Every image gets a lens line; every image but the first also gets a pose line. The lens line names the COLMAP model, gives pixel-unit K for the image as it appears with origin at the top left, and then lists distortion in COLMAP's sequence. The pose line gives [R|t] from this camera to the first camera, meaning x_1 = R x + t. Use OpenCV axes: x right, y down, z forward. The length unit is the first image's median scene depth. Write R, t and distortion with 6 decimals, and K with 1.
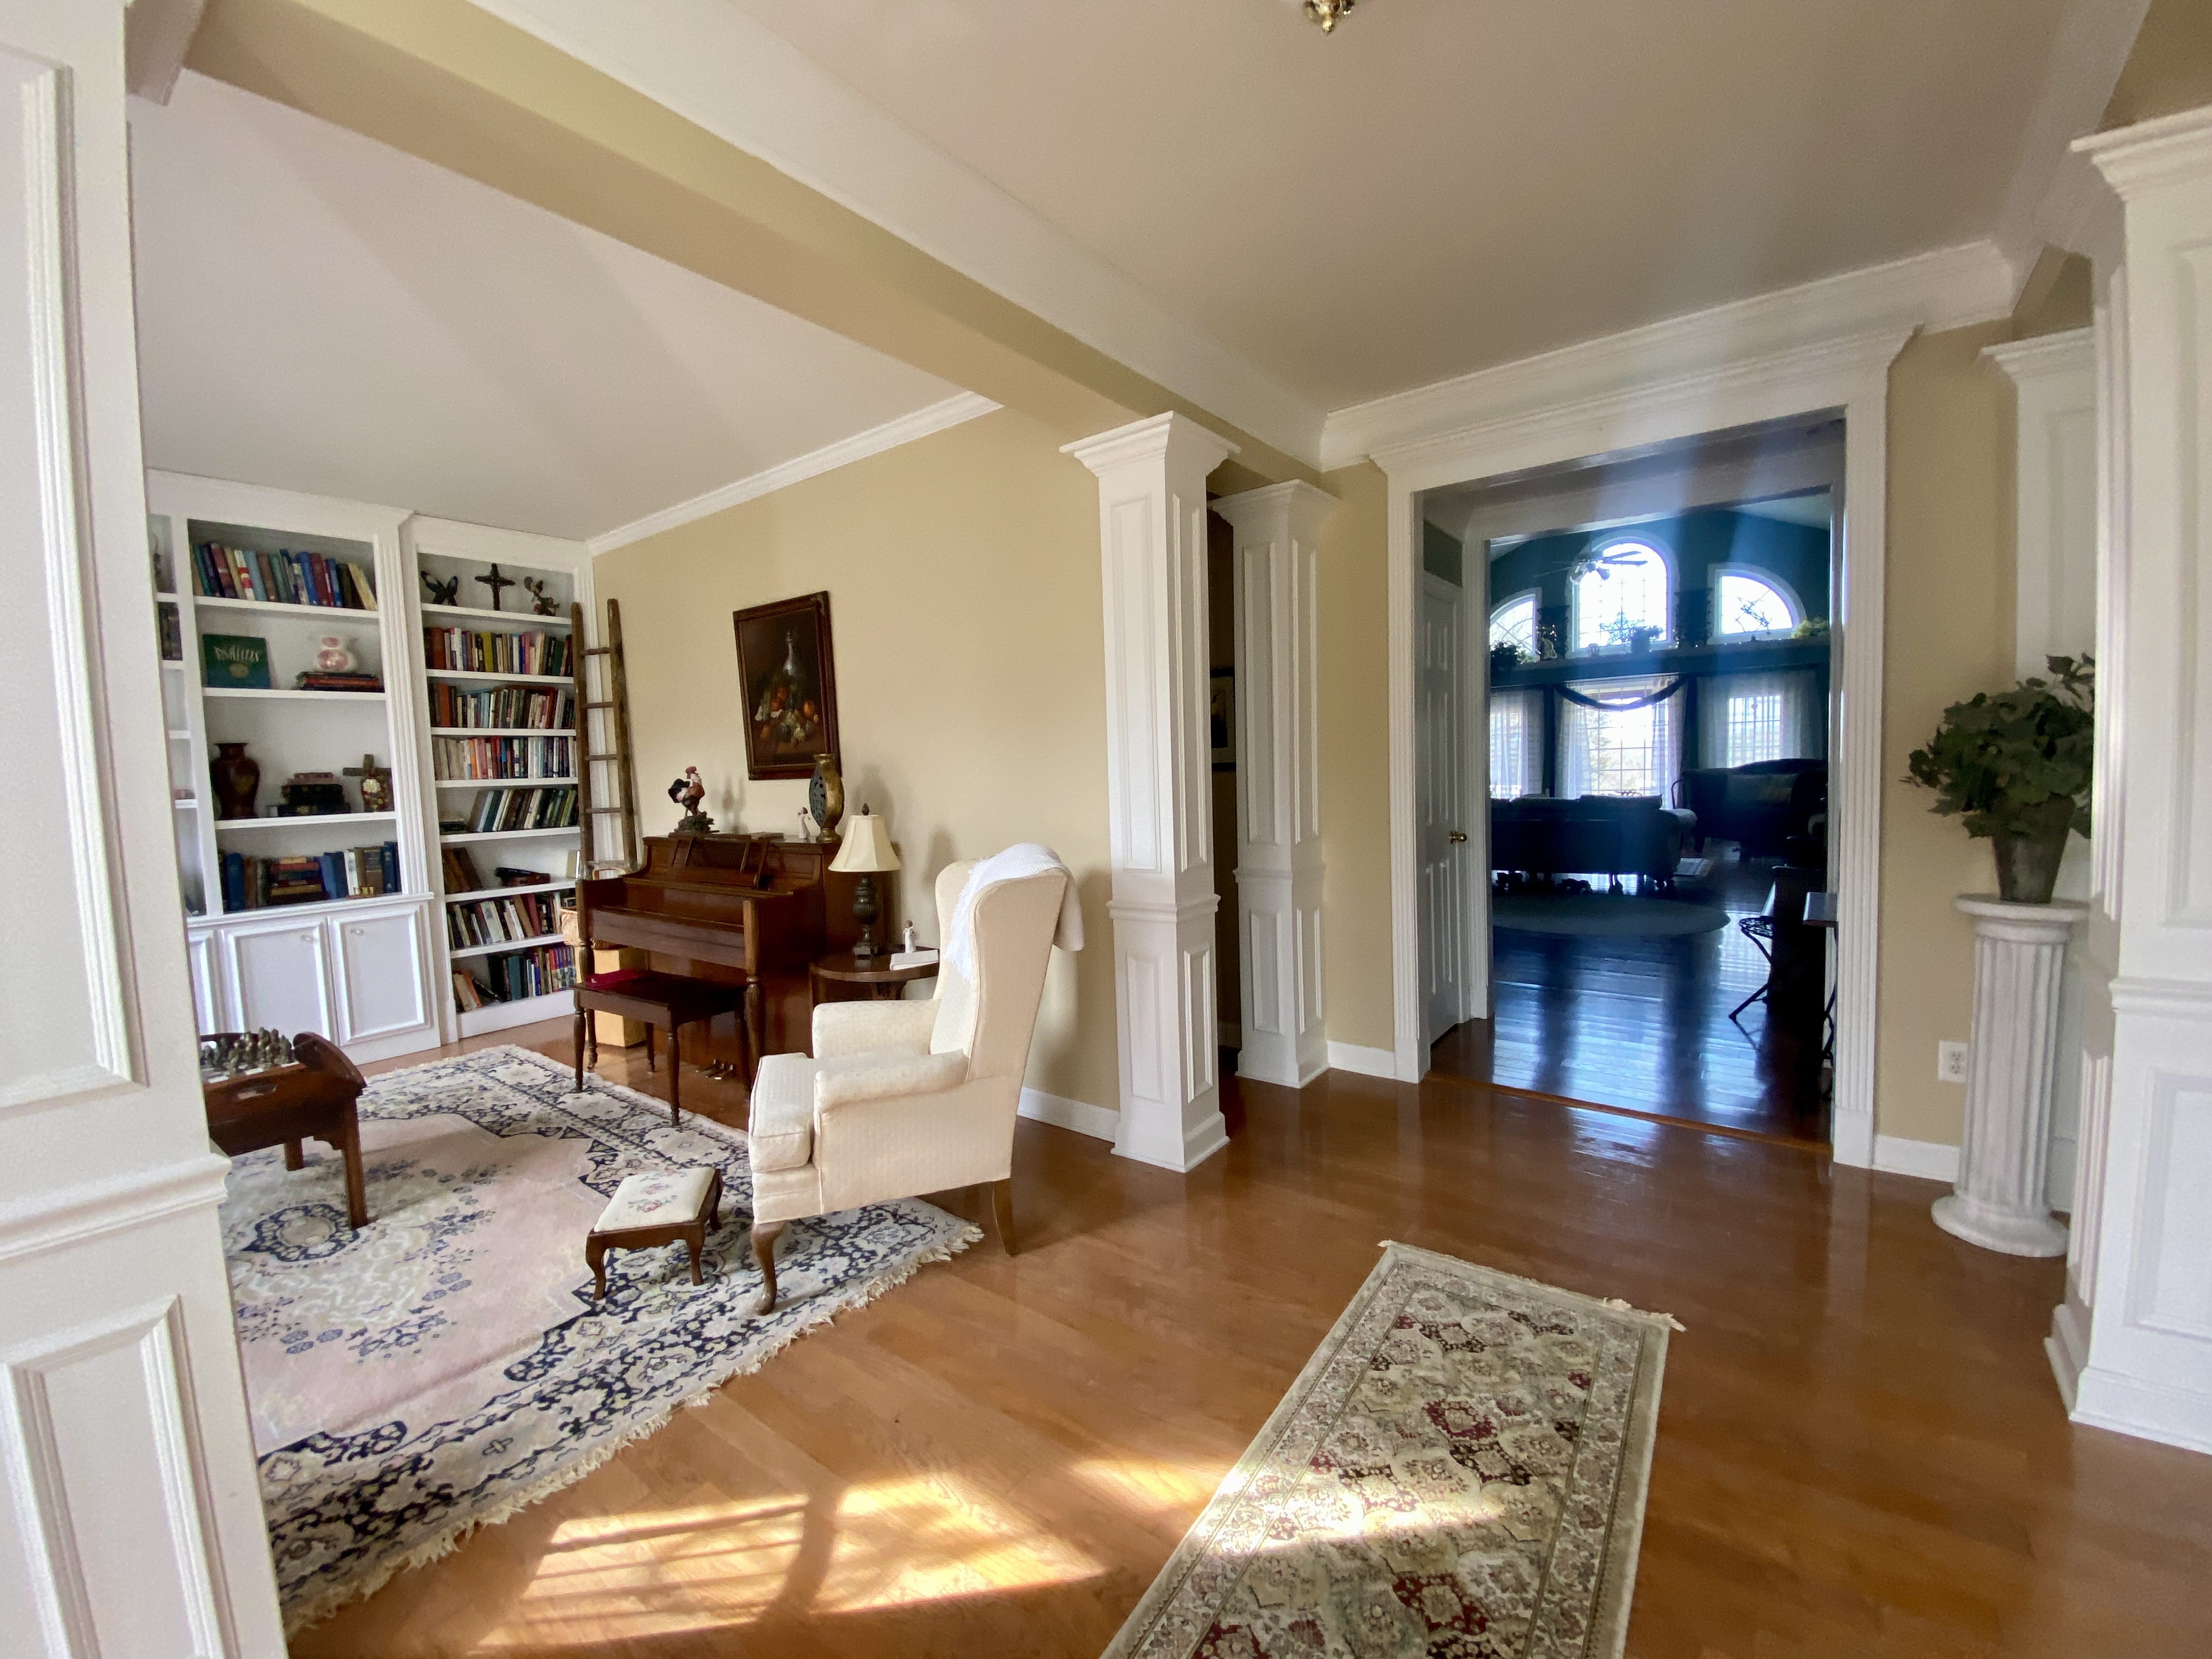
lens RADIAL K [[902.1, 0, 1106.0], [0, 902.1, 829.5], [0, 0, 1]] dist [0.000612, -0.008457]
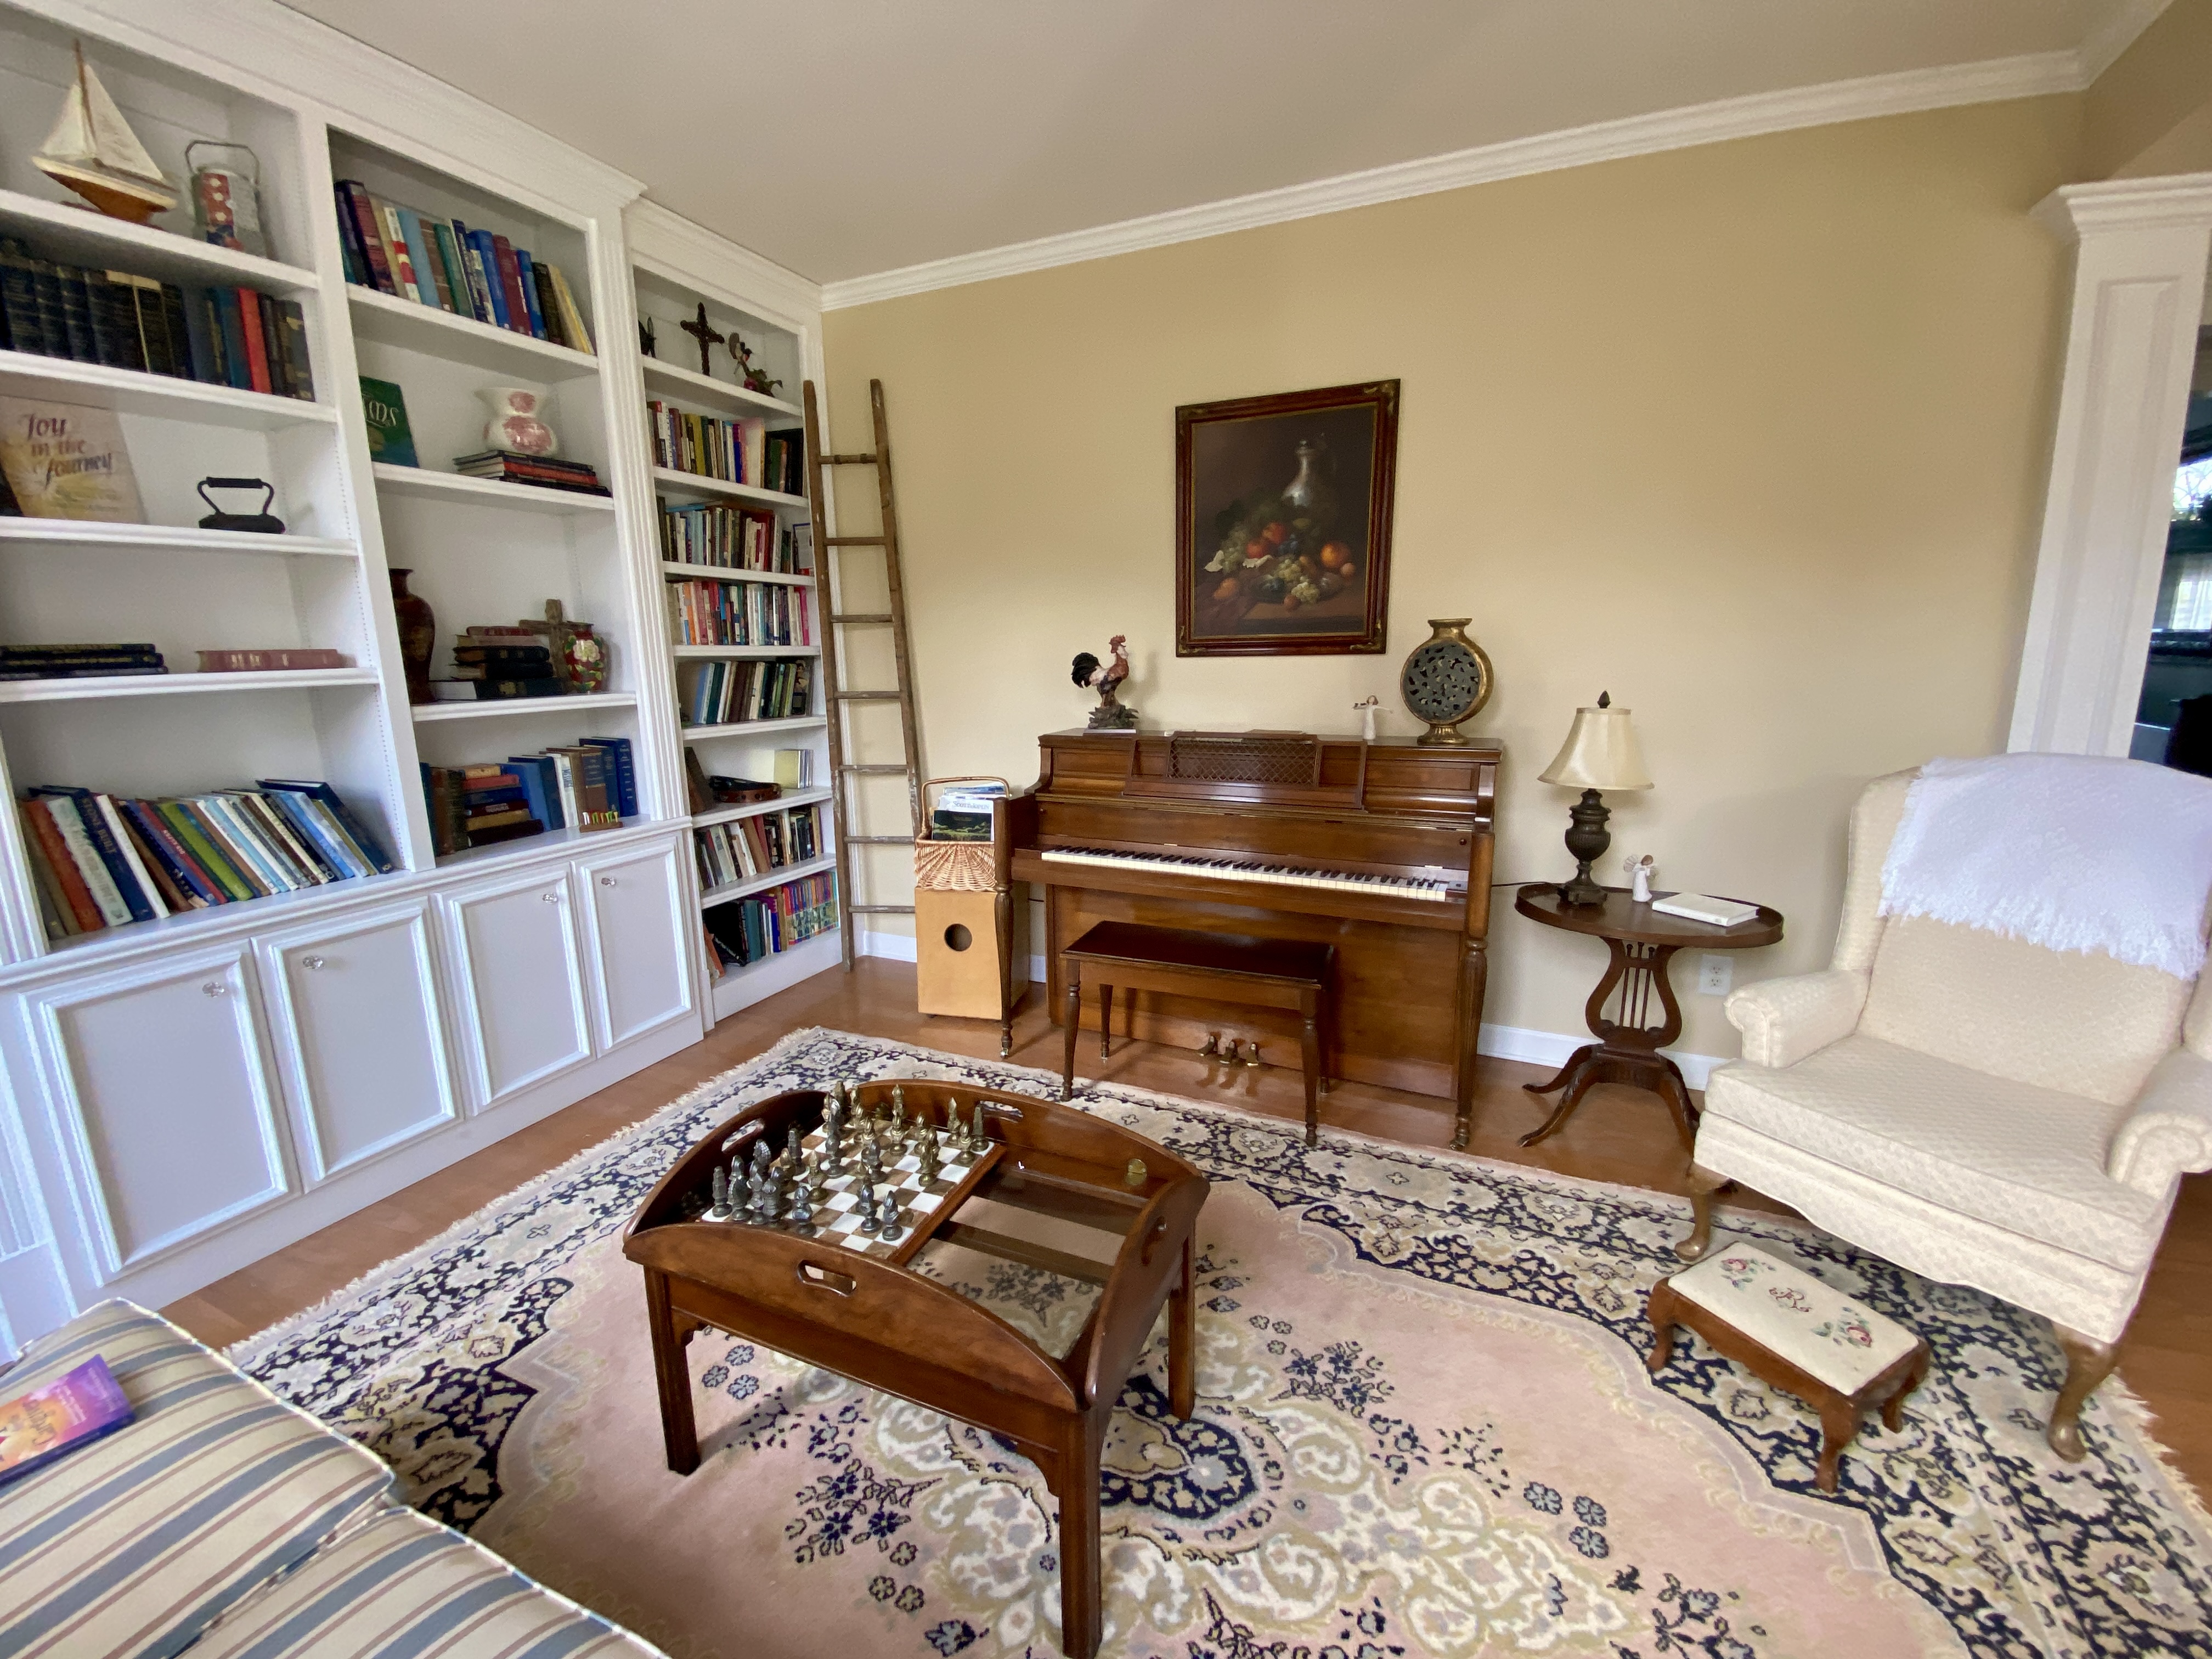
lens RADIAL K [[896.4, 0, 1106.0], [0, 896.4, 829.5], [0, 0, 1]] dist [0.021734, -0.021797]
pose [[0.973432, -0.023084, 0.227811, -0.627158], [-0.005602, 0.992207, 0.124476, -0.005222], [-0.228909, -0.122445, 0.965716, 0.302224]]
